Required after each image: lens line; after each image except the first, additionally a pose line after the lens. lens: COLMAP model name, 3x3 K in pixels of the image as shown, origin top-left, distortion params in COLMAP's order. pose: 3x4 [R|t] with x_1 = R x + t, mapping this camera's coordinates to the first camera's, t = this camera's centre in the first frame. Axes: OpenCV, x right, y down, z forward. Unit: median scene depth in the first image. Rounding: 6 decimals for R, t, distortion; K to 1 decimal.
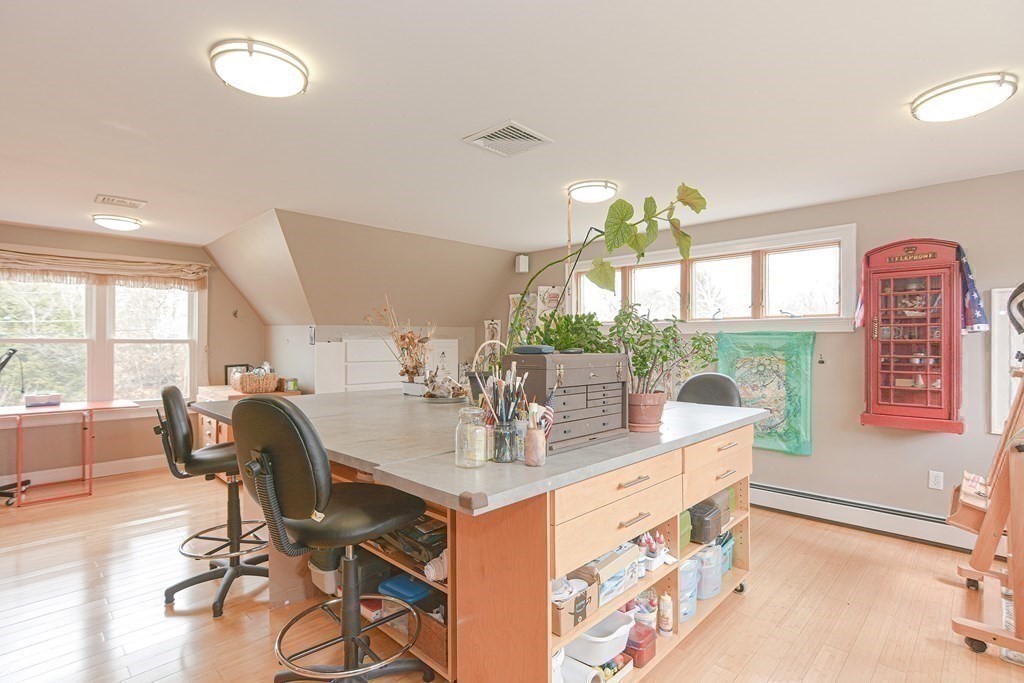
lens RADIAL K [[500.7, 0, 509.2], [0, 500.7, 342.6], [0, 0, 1]] dist [-0.009733, 0.000639]
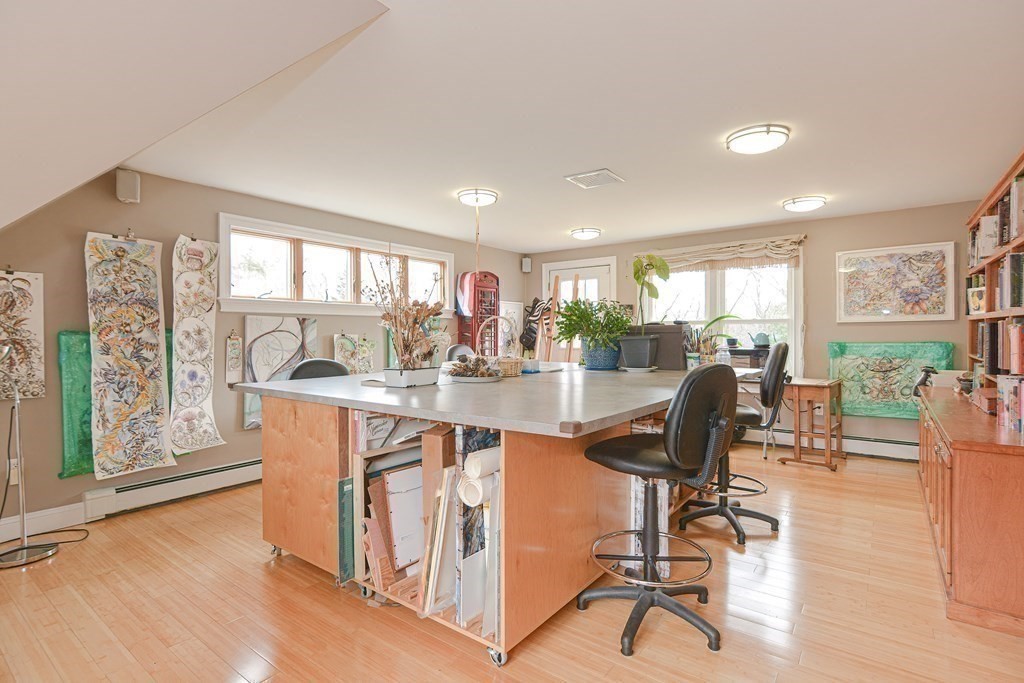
lens RADIAL K [[500.7, 0, 511.1], [0, 500.7, 336.8], [0, 0, 1]] dist [-0.009733, 0.000639]
pose [[-0.129941, -0.017457, 0.991368, -0.654281], [0.002793, 0.999835, 0.017973, 0.011648], [-0.991518, 0.005104, -0.129870, 0.665804]]
